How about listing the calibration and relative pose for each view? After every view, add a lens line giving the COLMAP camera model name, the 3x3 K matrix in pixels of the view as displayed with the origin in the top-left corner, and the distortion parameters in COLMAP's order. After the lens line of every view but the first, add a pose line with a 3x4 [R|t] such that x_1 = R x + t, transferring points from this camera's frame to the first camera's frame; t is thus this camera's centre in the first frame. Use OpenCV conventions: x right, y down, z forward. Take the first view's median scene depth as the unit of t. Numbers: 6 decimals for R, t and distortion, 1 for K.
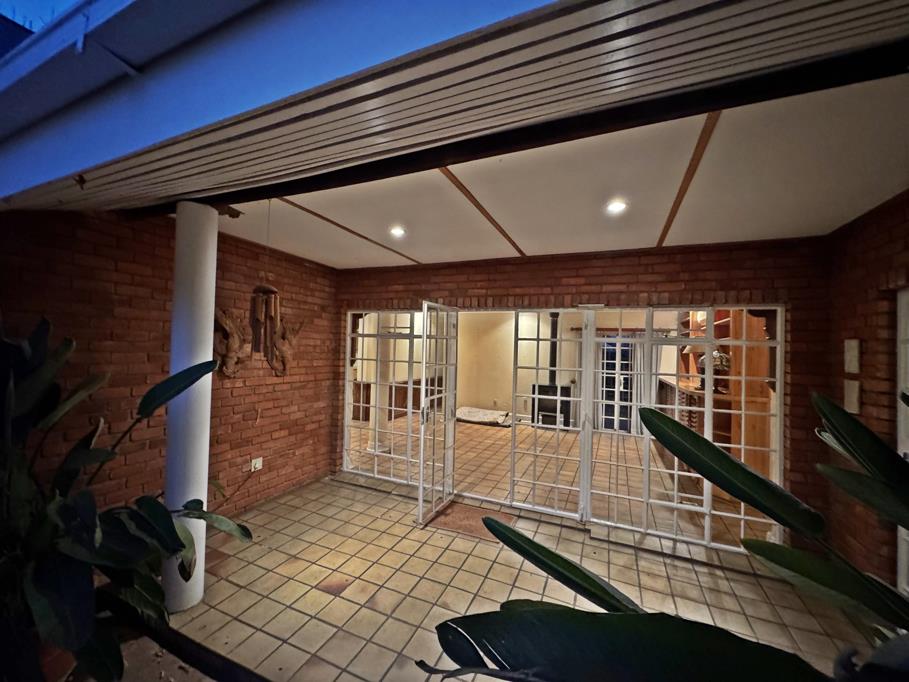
lens RADIAL K [[358.1, 0, 454.5], [0, 358.1, 341.0], [0, 0, 1]] dist [-0.001075, -0.000013]
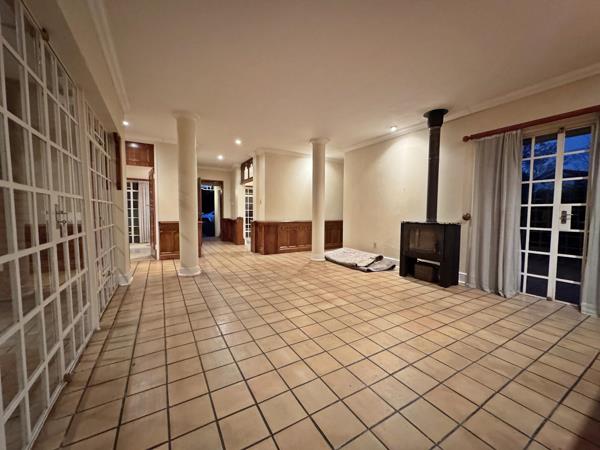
lens RADIAL K [[236.3, 0, 300.0], [0, 236.3, 225.0], [0, 0, 1]] dist [-0.001075, -0.000013]
pose [[0.806327, 0.002754, -0.591464, 0.685231], [0.034018, 0.998118, 0.051024, 0.189289], [0.590491, -0.061262, 0.804716, 0.911749]]
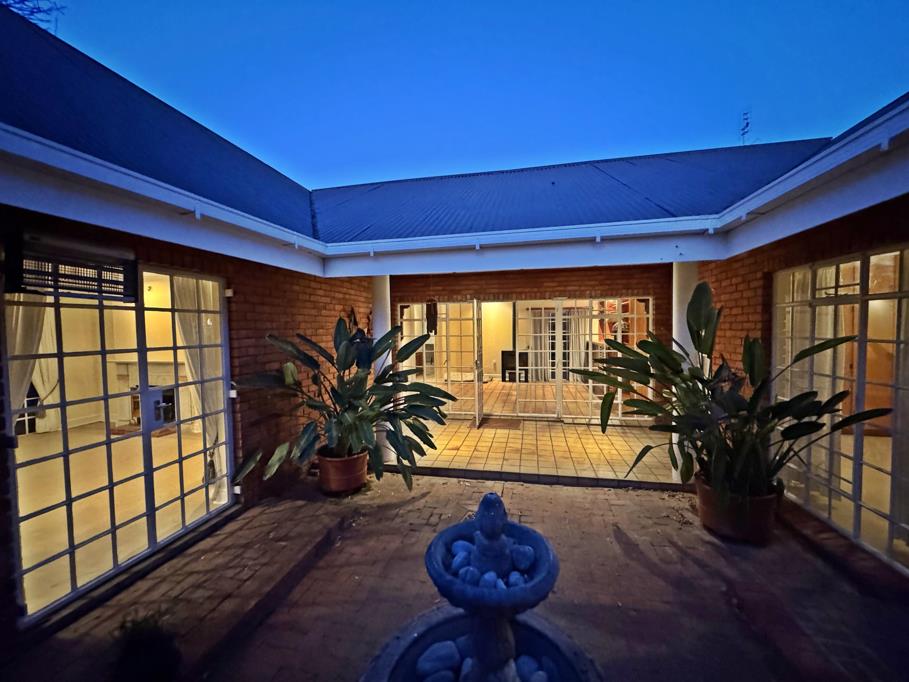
lens RADIAL K [[358.1, 0, 454.5], [0, 358.1, 341.0], [0, 0, 1]] dist [-0.001075, -0.000013]
pose [[0.978954, -0.053276, 0.197004, -0.479903], [0.042024, 0.997261, 0.060862, -0.015353], [-0.199707, -0.051302, 0.978512, -0.629614]]
